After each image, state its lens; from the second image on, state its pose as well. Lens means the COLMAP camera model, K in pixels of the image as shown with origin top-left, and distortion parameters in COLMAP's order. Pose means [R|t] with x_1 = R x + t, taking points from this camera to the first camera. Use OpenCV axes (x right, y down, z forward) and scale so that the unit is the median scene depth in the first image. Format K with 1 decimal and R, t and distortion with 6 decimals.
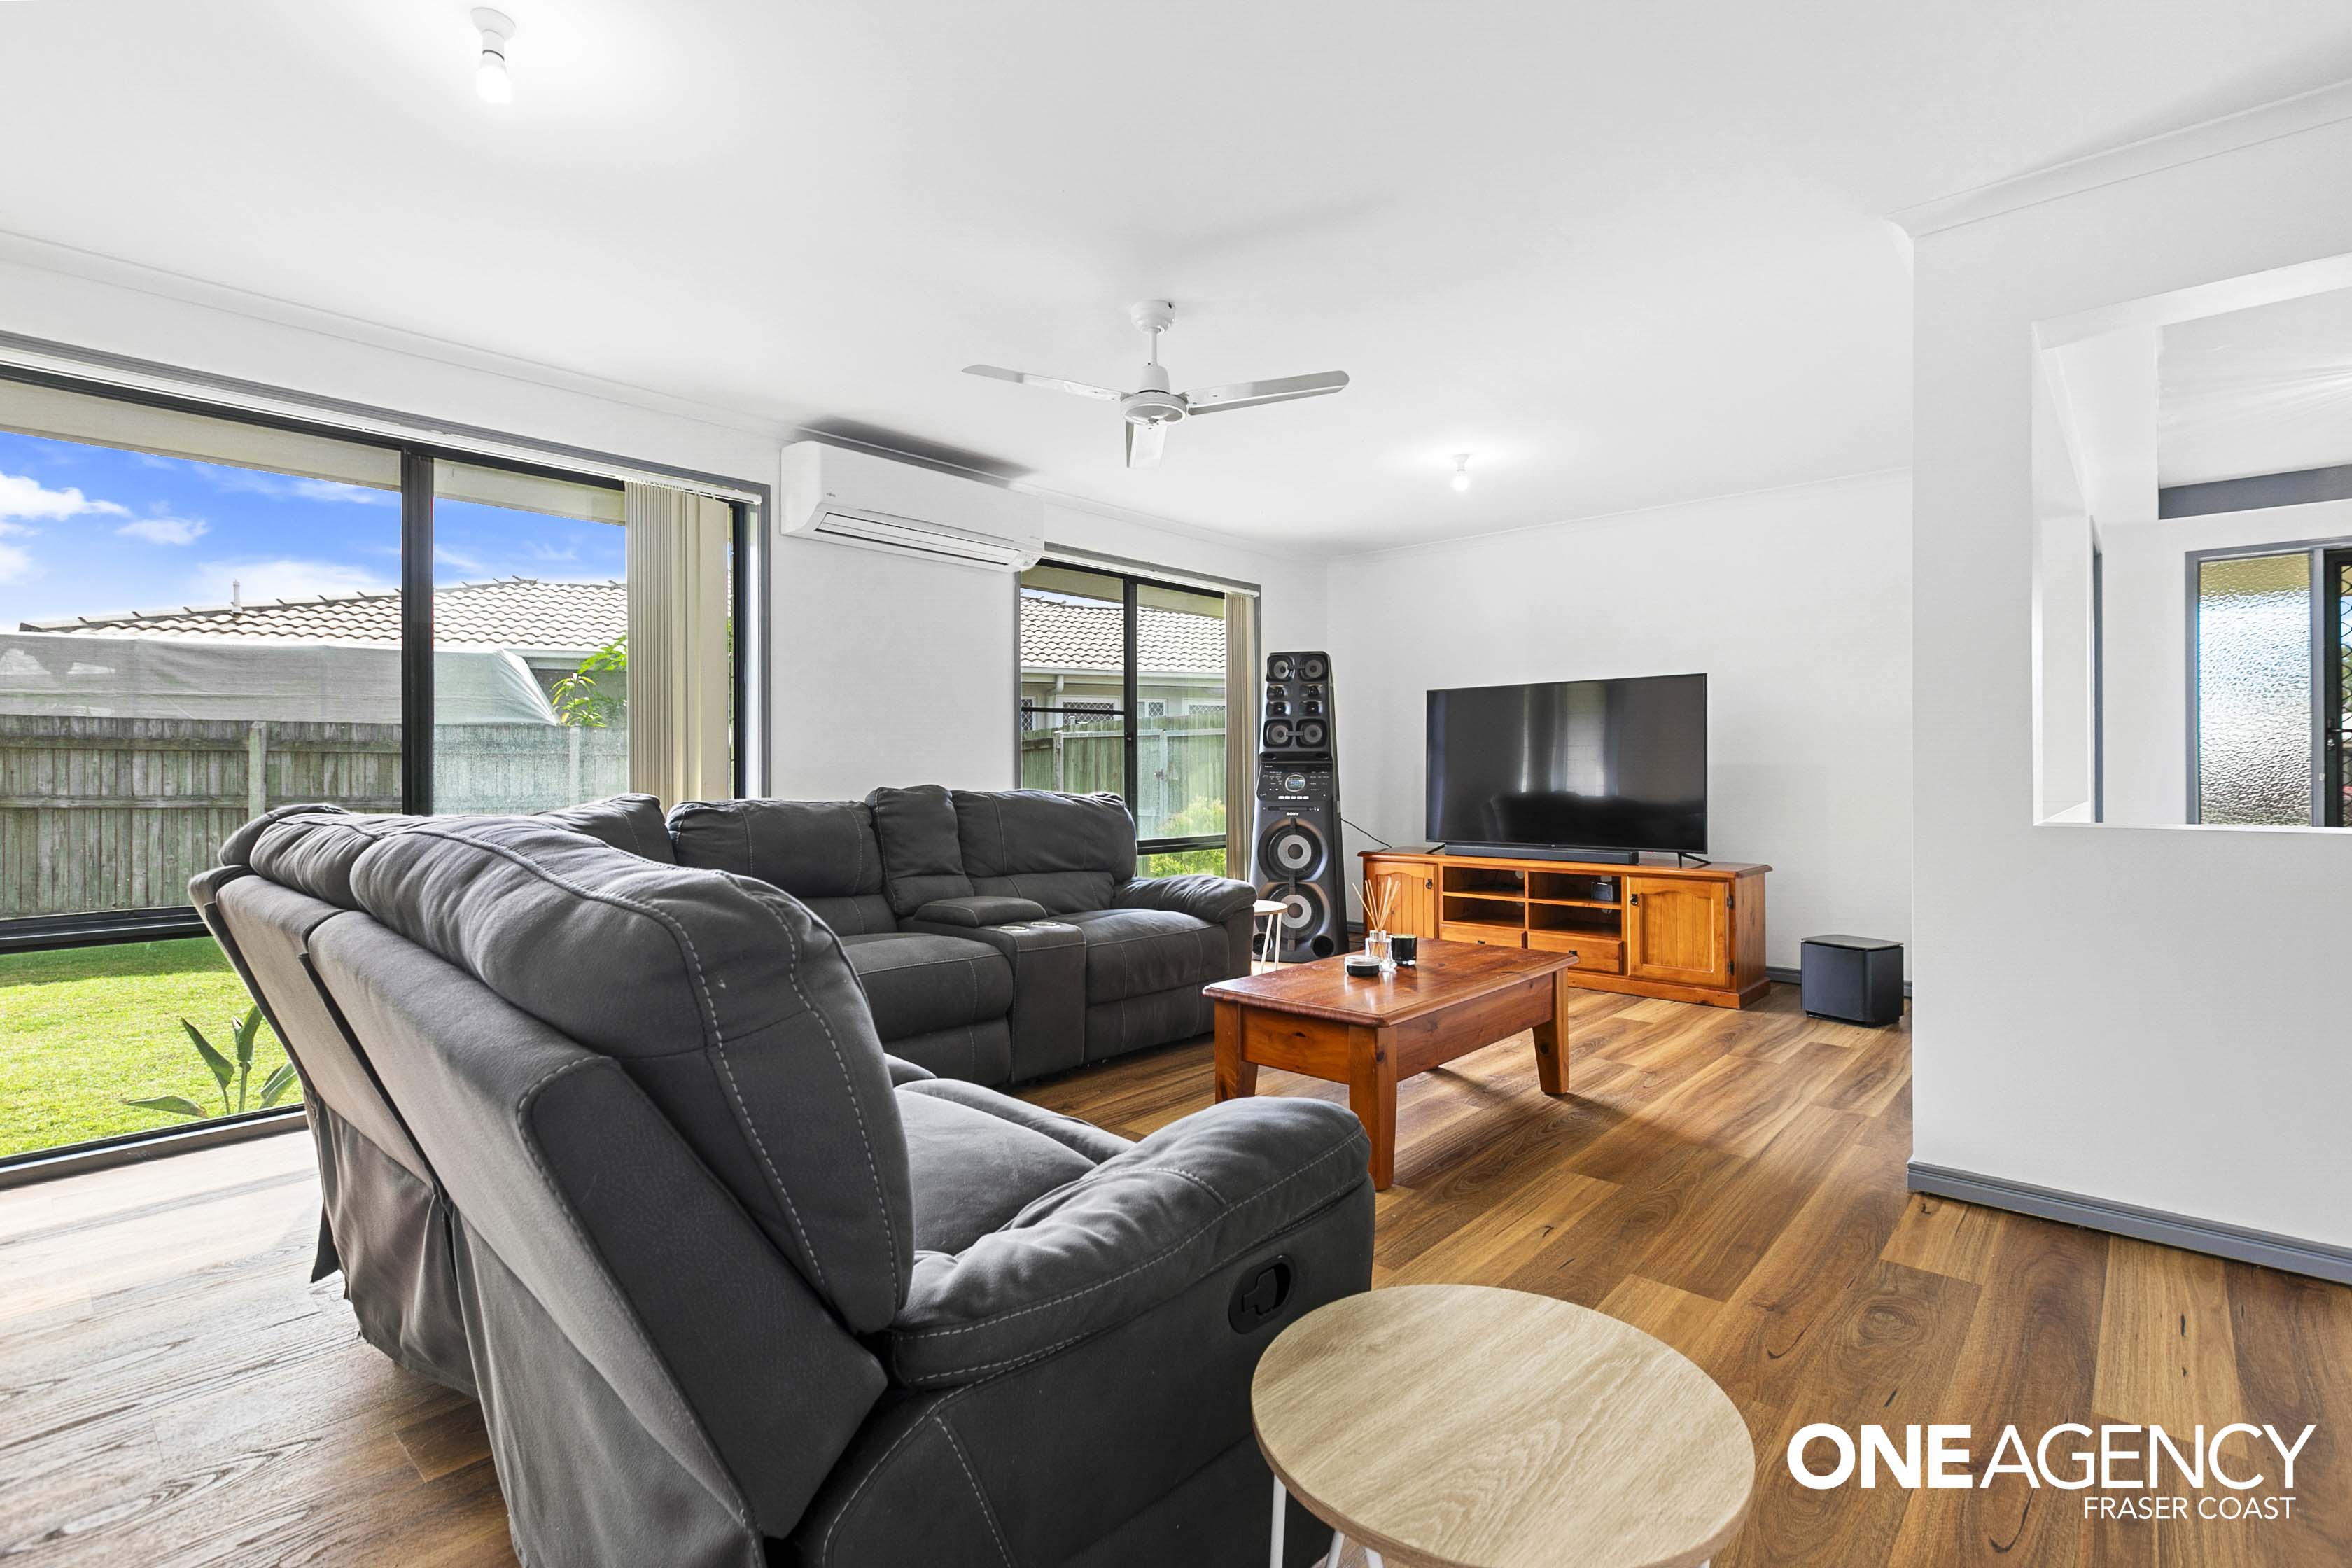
lens RADIAL K [[1074.8, 0, 1176.0], [0, 1074.8, 784.0], [0, 0, 1]] dist [0.001840, -0.000218]
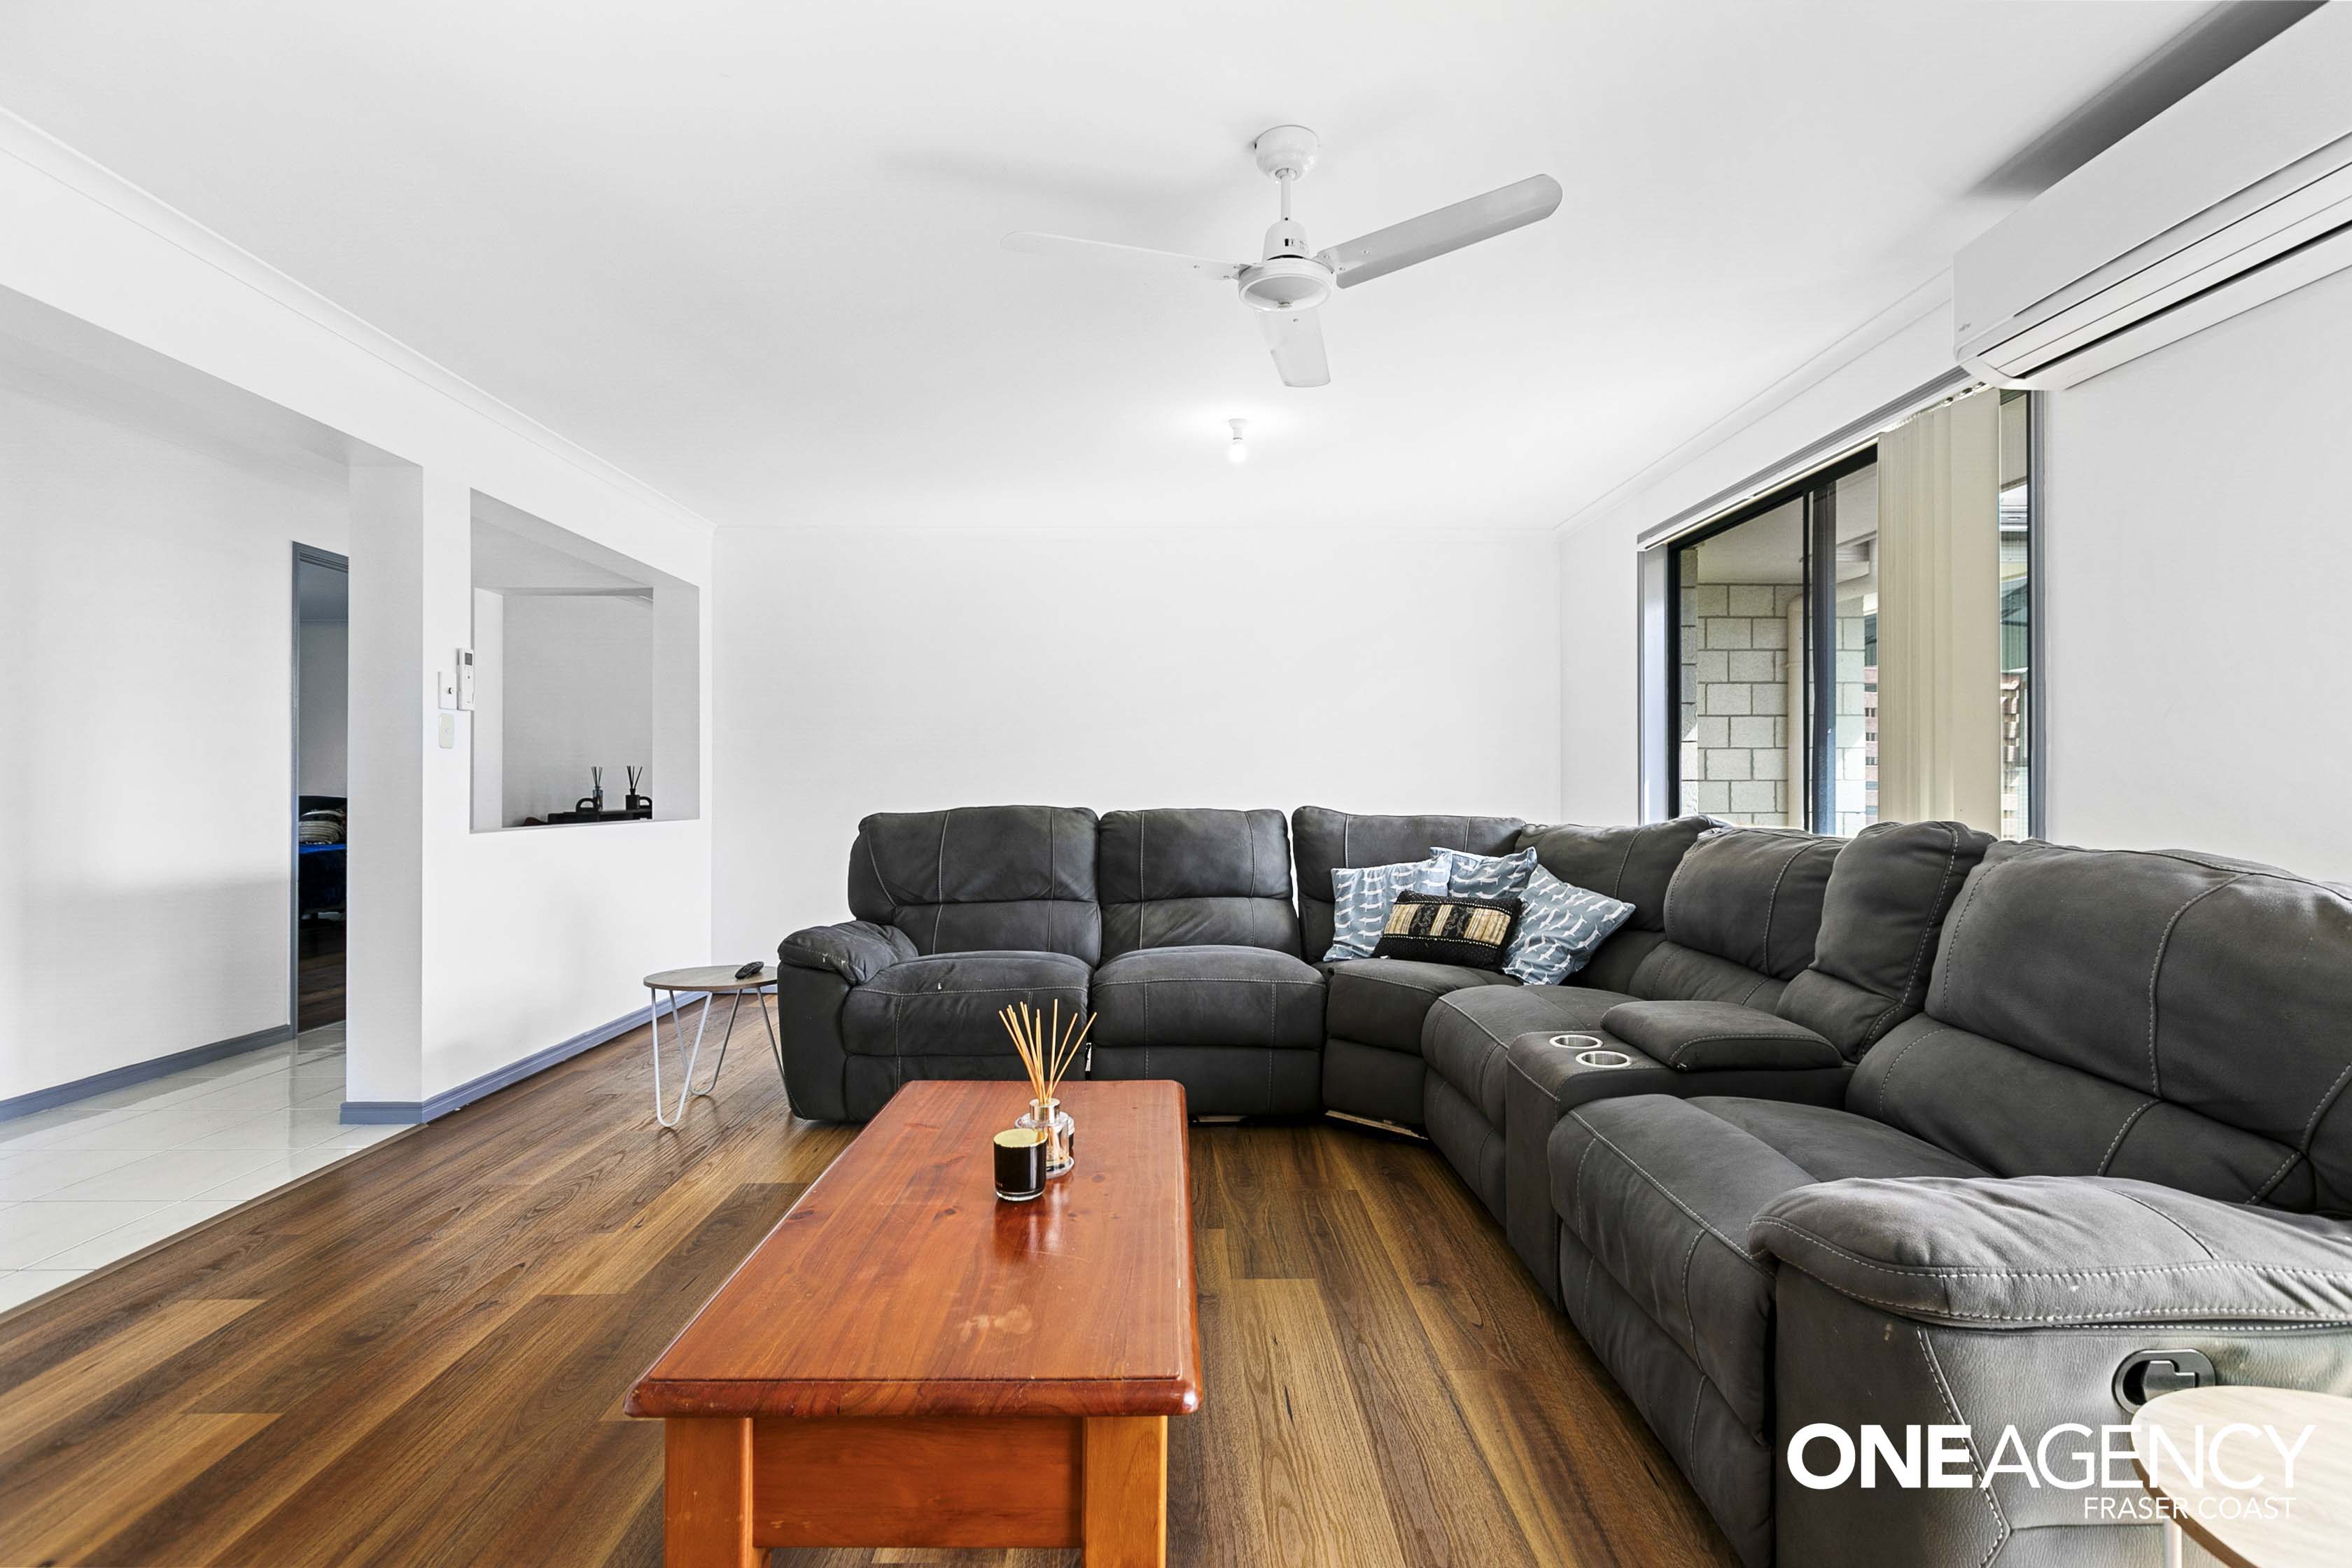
lens RADIAL K [[1098.1, 0, 1172.2], [0, 1098.1, 792.7], [0, 0, 1]] dist [-0.001339, -0.000129]
pose [[-0.726132, 0.000145, -0.687555, 0.671746], [-0.000250, 1.000000, 0.000475, -0.017991], [0.687555, 0.000517, -0.726132, 1.869909]]
